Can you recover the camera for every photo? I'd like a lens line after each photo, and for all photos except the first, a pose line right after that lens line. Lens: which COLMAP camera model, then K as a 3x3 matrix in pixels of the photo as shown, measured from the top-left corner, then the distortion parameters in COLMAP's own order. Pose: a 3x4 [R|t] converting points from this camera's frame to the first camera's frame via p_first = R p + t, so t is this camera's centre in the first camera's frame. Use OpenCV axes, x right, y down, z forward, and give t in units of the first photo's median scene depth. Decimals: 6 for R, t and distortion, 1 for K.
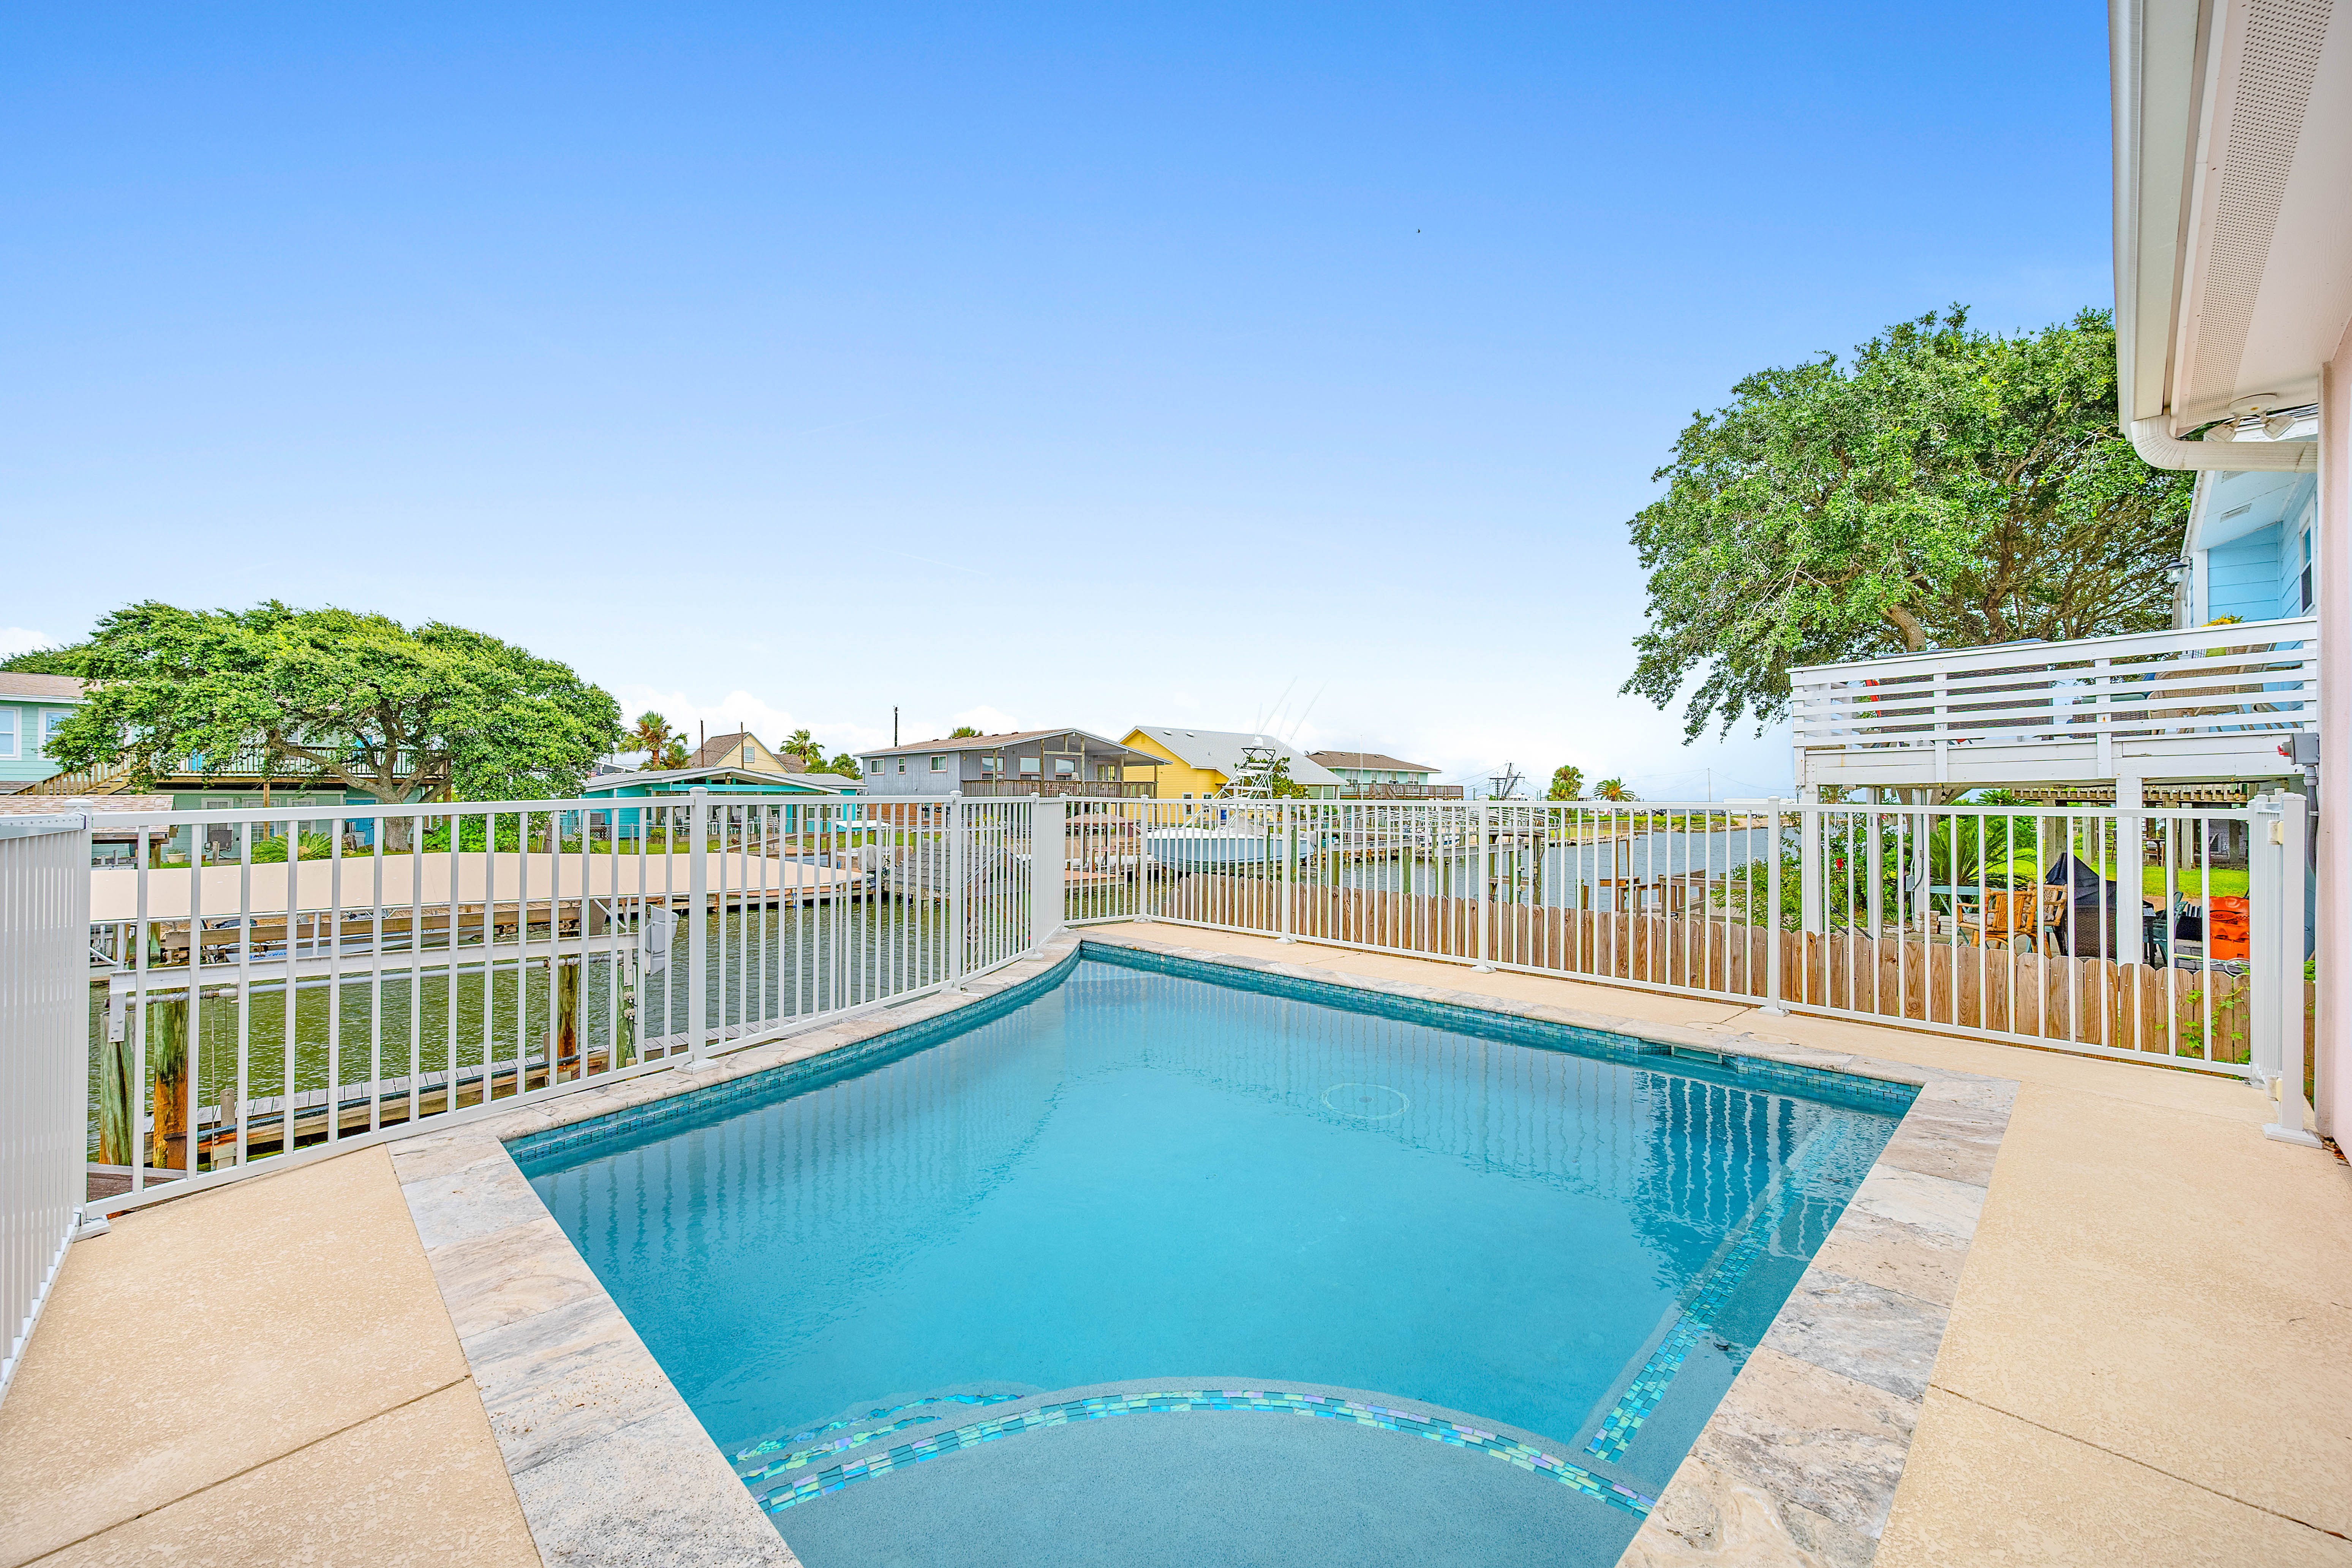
lens RADIAL K [[925.6, 0, 1176.0], [0, 925.6, 784.0], [0, 0, 1]] dist [-0.000874, -0.000152]
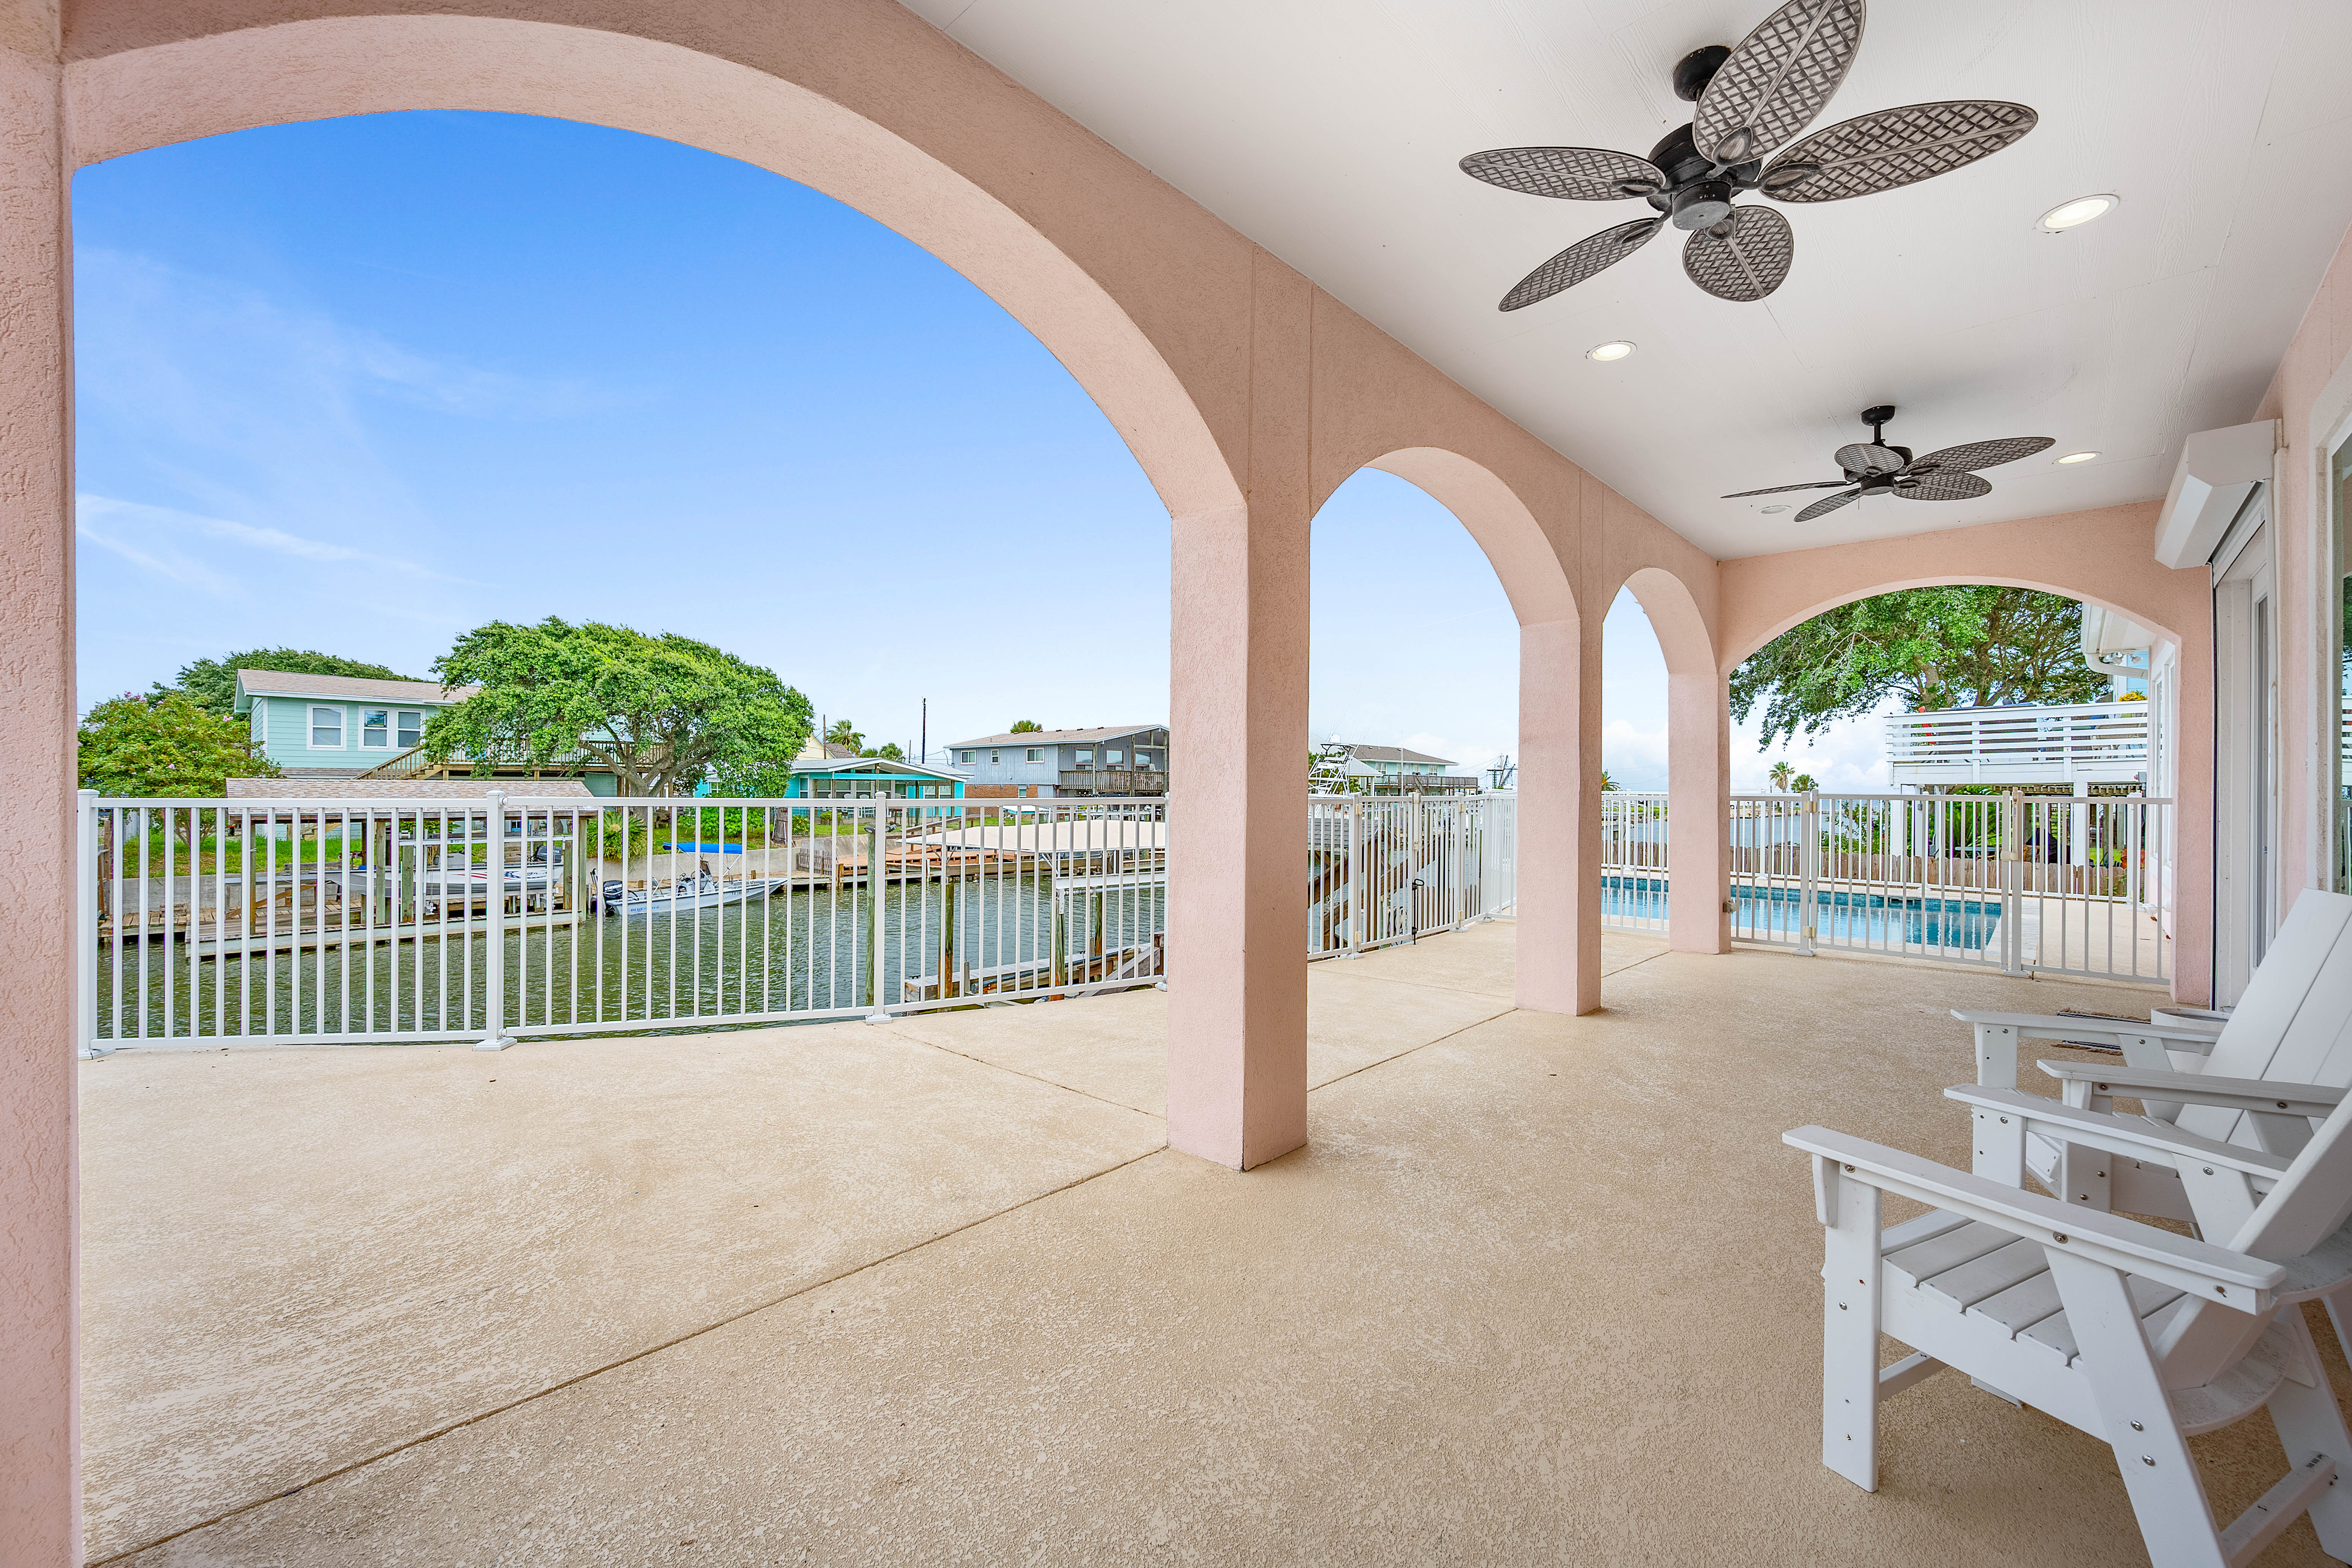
lens RADIAL K [[929.6, 0, 1176.0], [0, 929.6, 784.0], [0, 0, 1]] dist [0.014398, 0.000187]
pose [[0.999406, 0.005115, 0.034090, -0.244557], [-0.005528, 0.999912, 0.012038, -0.004035], [-0.034025, -0.012219, 0.999346, -0.238857]]
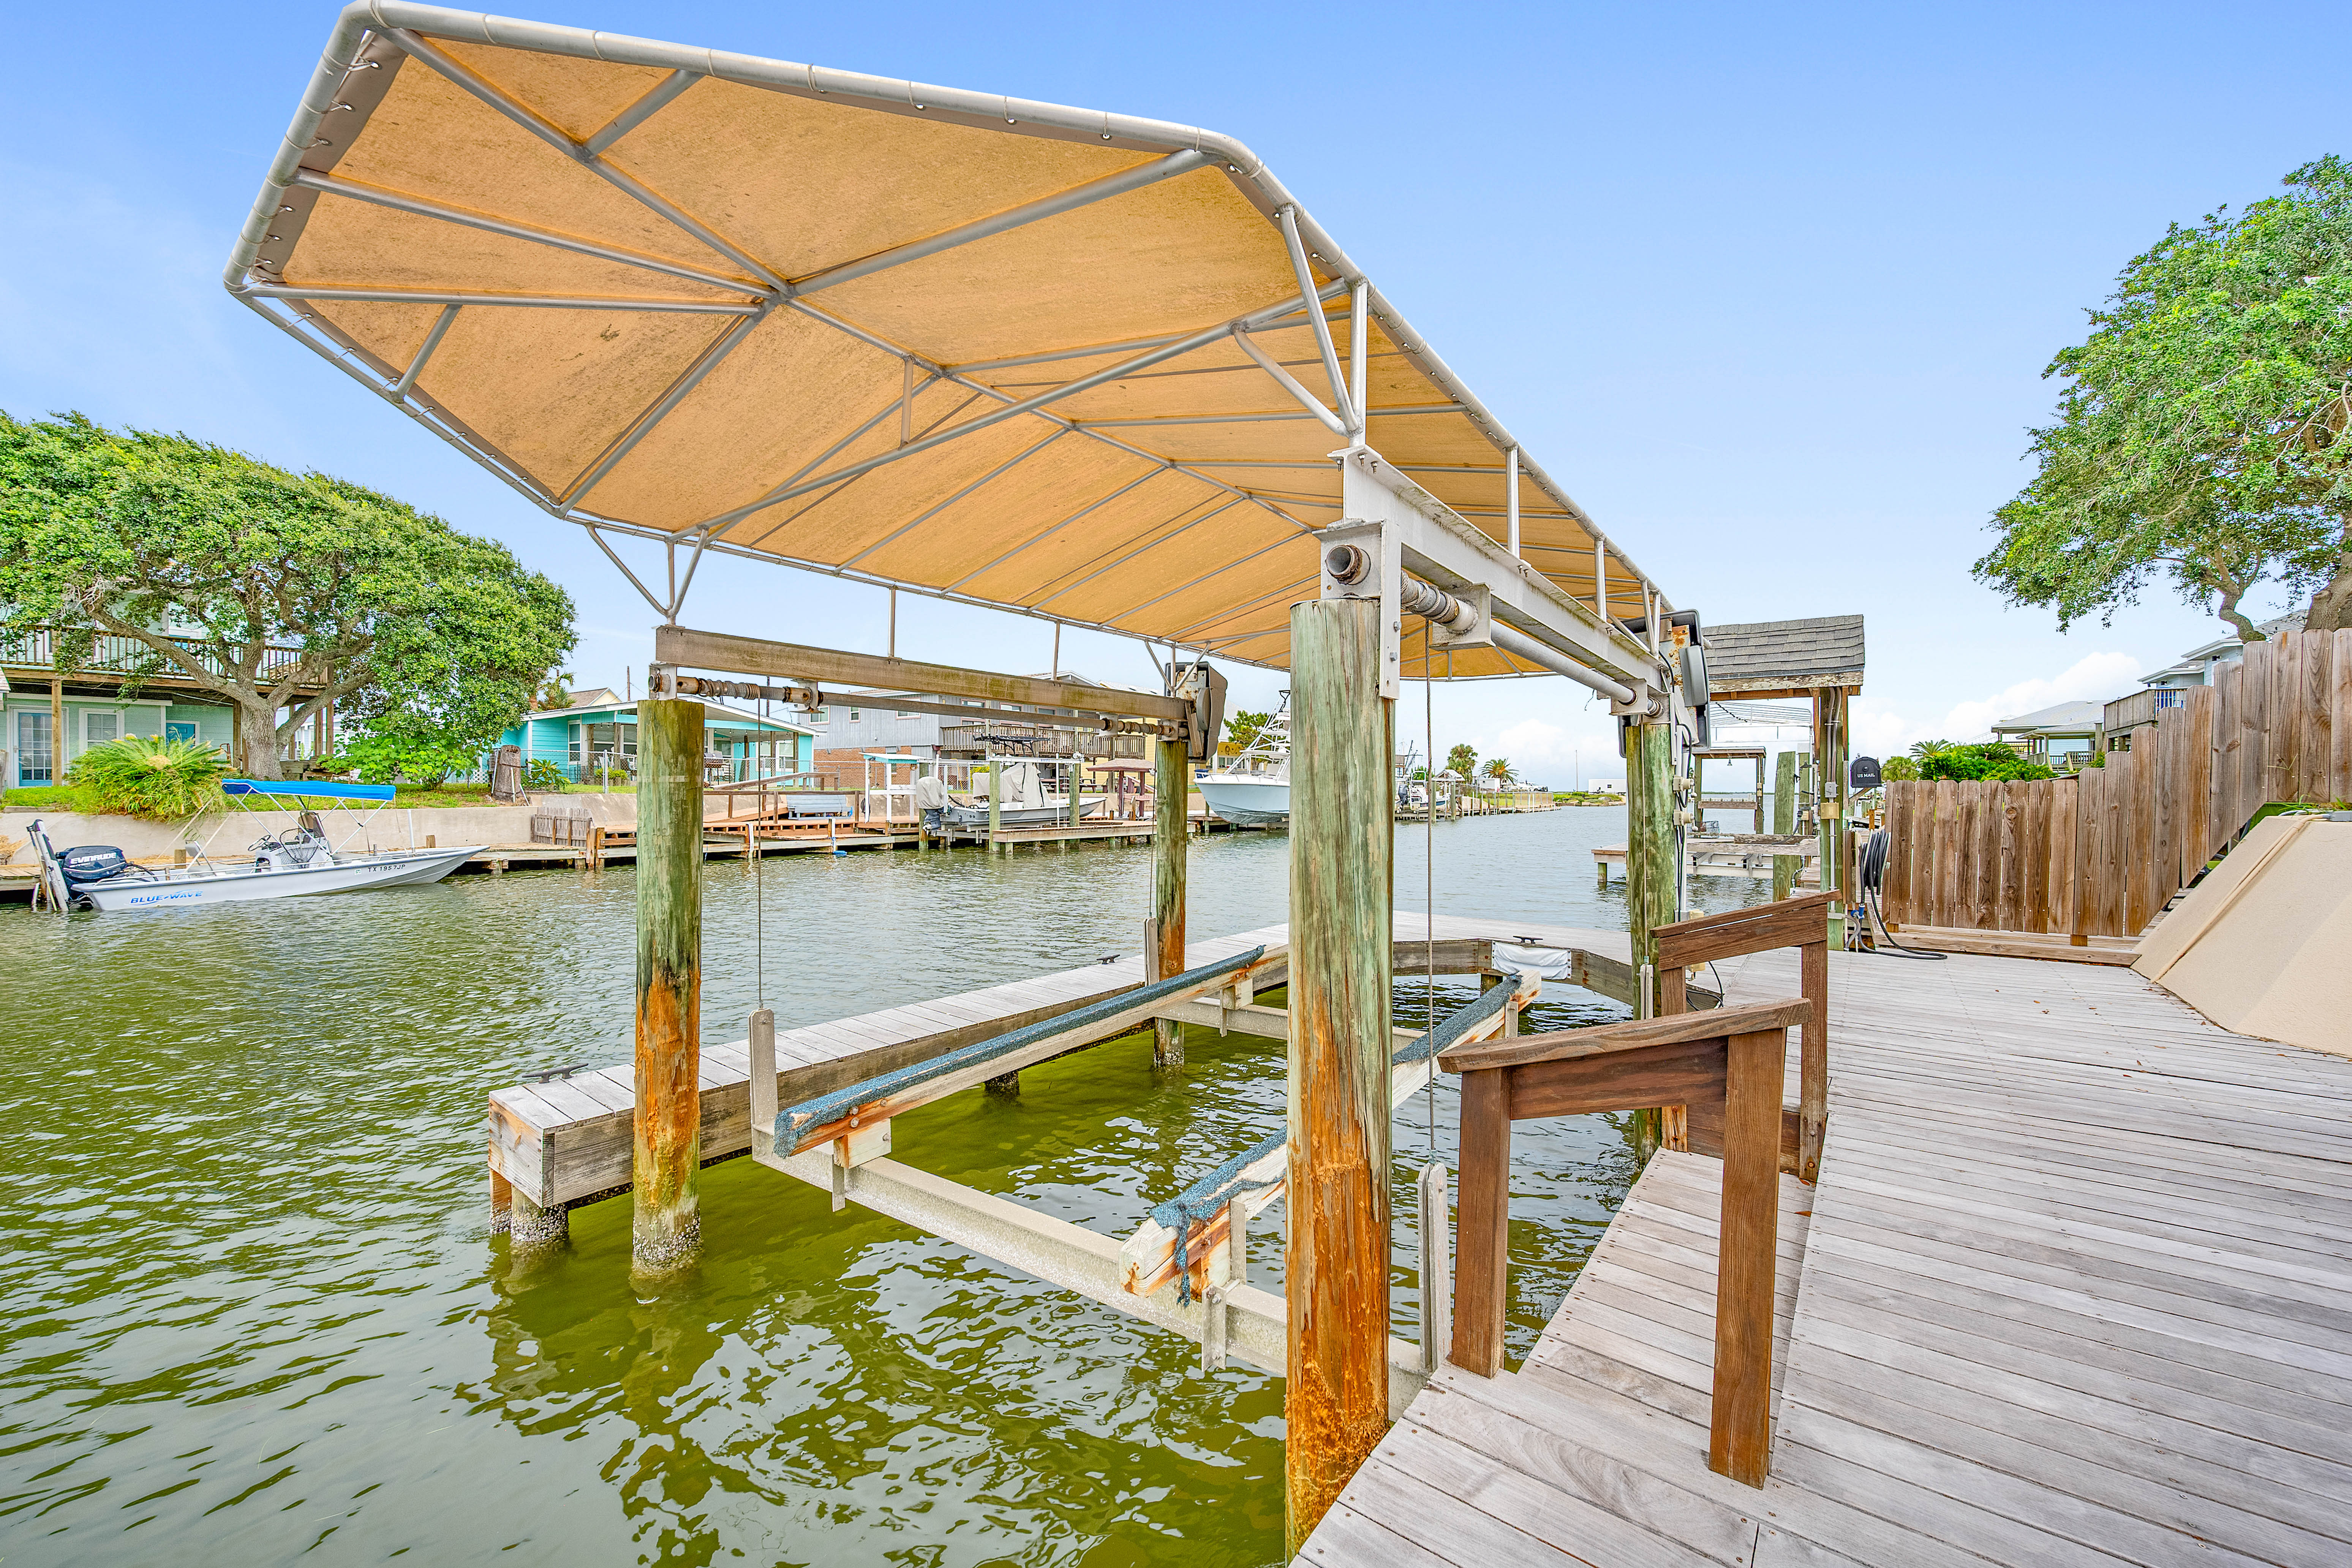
lens RADIAL K [[935.7, 0, 1177.0], [0, 935.7, 795.9], [0, 0, 1]] dist [0.000000, 0.000517]
pose [[0.984780, -0.001263, 0.173803, -0.313825], [-0.002751, 0.999735, 0.022852, 0.075803], [-0.173786, -0.022982, 0.984515, 0.177552]]
